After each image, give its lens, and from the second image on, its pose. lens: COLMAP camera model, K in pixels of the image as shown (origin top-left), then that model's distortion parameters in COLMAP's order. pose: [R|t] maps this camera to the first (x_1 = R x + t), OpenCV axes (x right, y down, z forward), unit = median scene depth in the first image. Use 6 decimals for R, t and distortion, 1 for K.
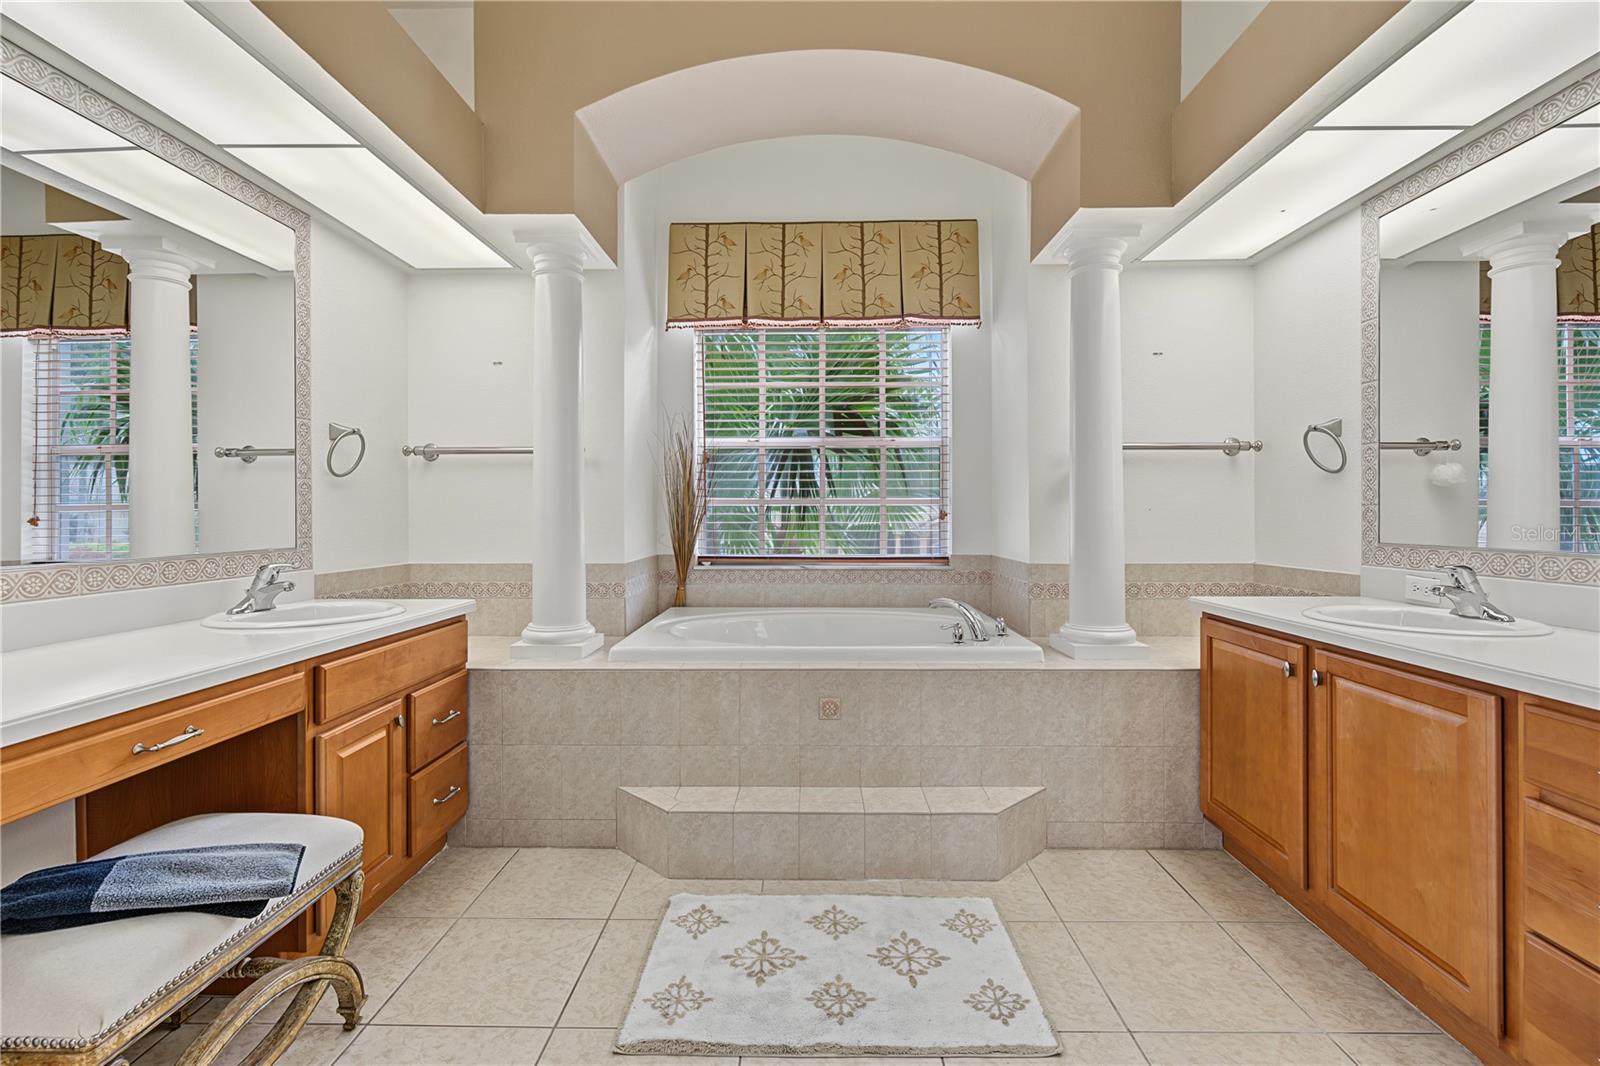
lens RADIAL K [[716.1, 0, 796.2], [0, 716.1, 502.8], [0, 0, 1]] dist [0.000607, -0.000058]
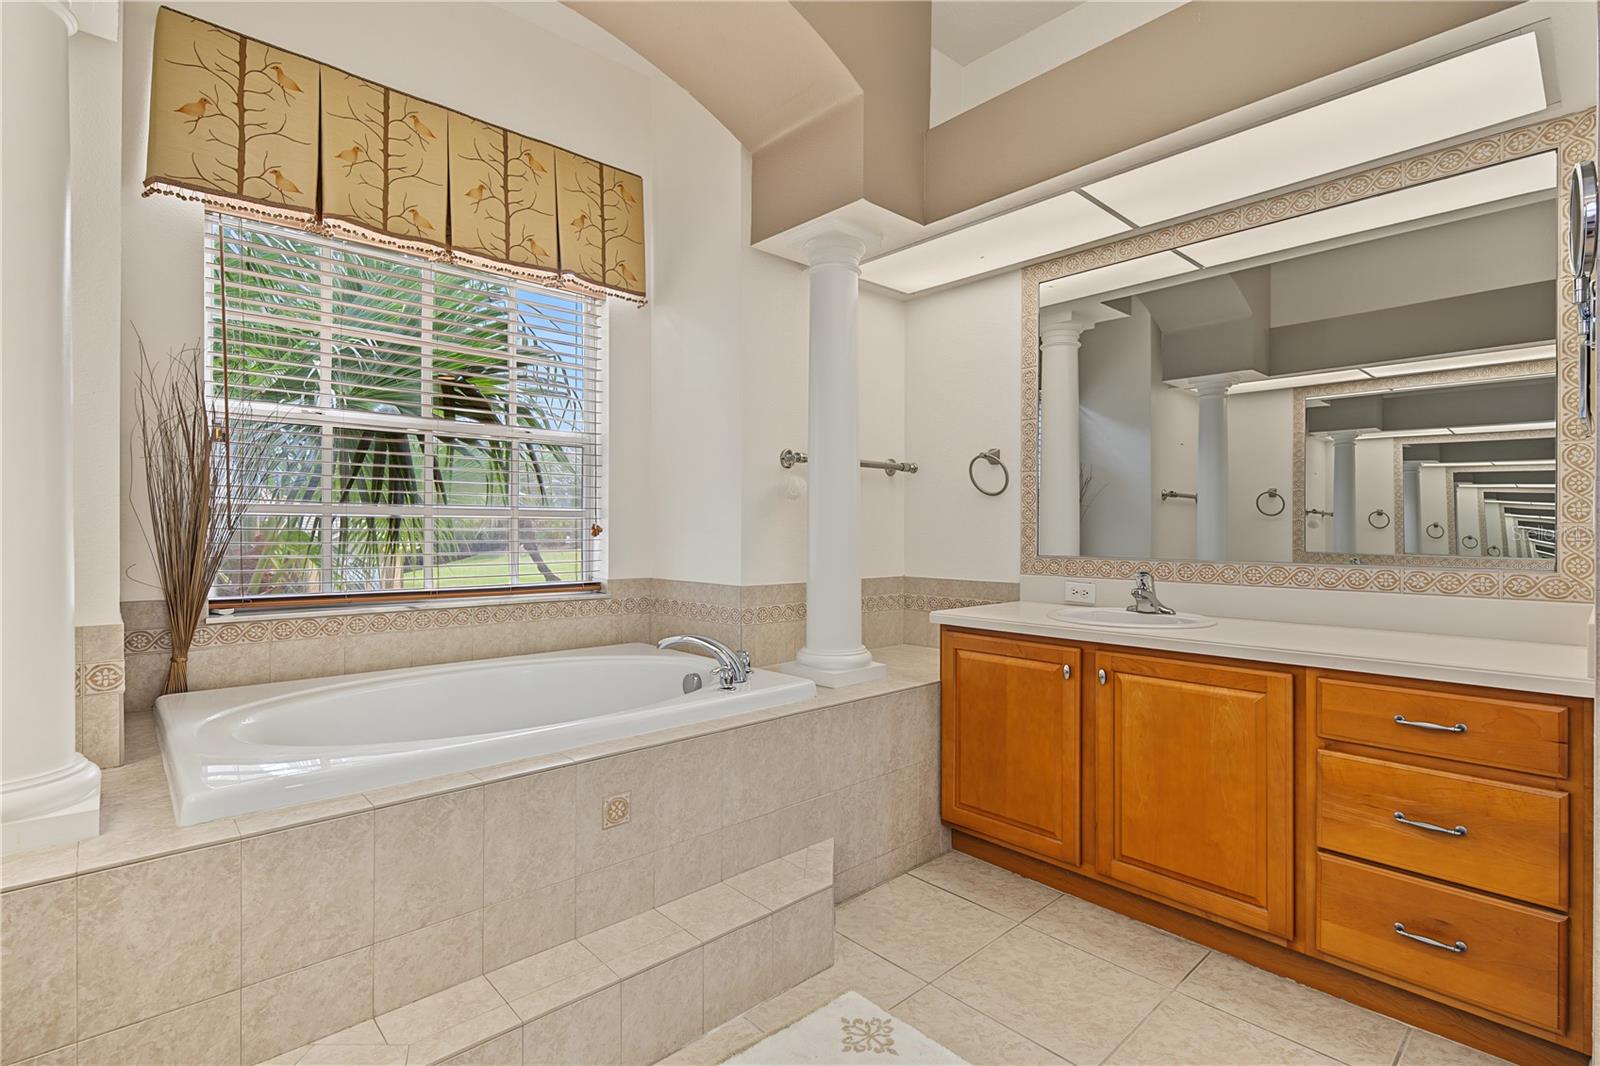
lens RADIAL K [[757.9, 0, 796.7], [0, 757.9, 521.0], [0, 0, 1]] dist [0.001911, -0.000645]
pose [[0.723718, 0.011016, 0.690008, -0.300948], [-0.014180, 0.999899, -0.001090, 0.005303], [-0.689950, -0.008995, 0.723801, 0.314056]]
